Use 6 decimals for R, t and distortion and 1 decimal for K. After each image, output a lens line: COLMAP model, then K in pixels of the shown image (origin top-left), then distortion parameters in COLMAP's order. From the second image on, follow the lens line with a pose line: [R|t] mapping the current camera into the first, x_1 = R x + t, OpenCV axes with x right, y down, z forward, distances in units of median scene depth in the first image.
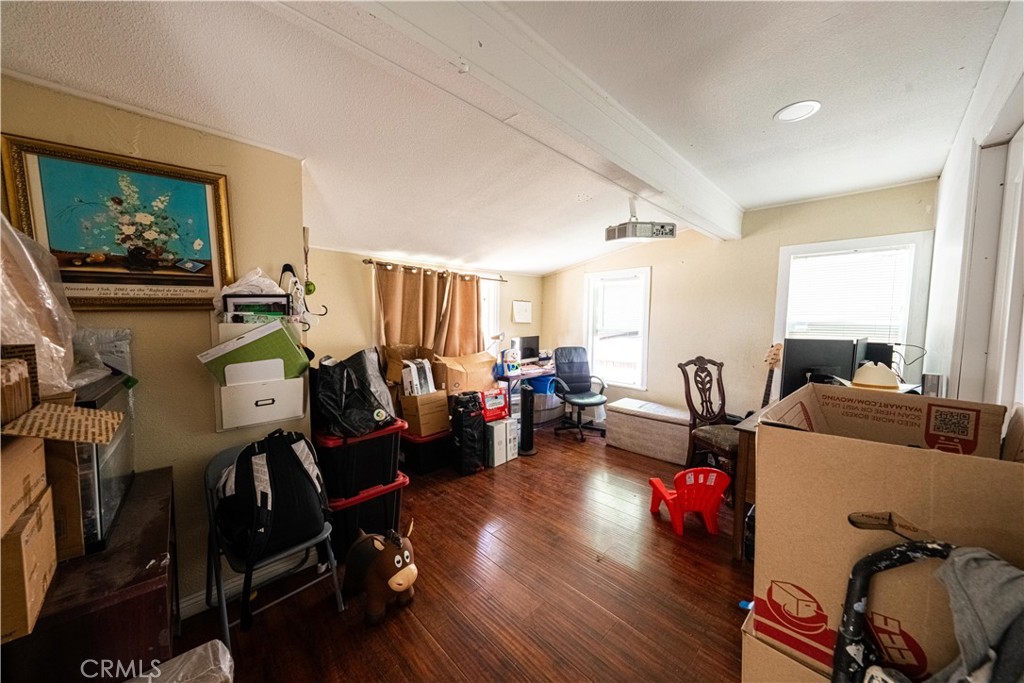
lens RADIAL K [[350.0, 0, 515.0], [0, 350.0, 338.6], [0, 0, 1]] dist [-0.002941, 0.000267]
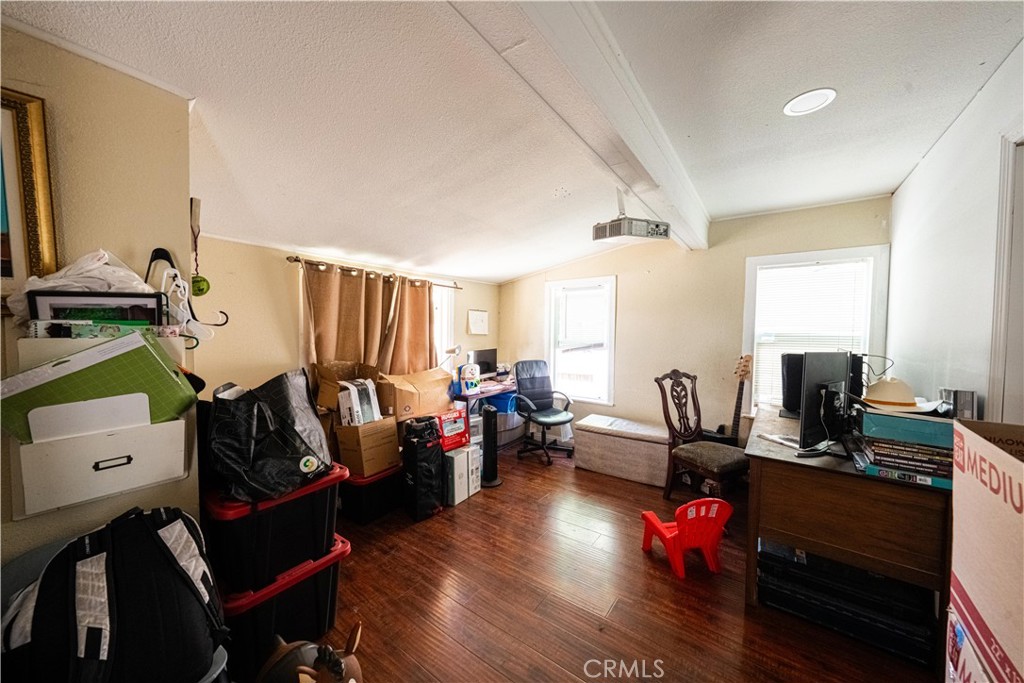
lens RADIAL K [[350.0, 0, 514.5], [0, 350.0, 339.5], [0, 0, 1]] dist [-0.002941, 0.000267]
pose [[0.986450, -0.005573, 0.163970, -0.068936], [0.010402, 0.999537, -0.028602, -0.010136], [-0.163735, 0.029920, 0.986051, 0.171642]]
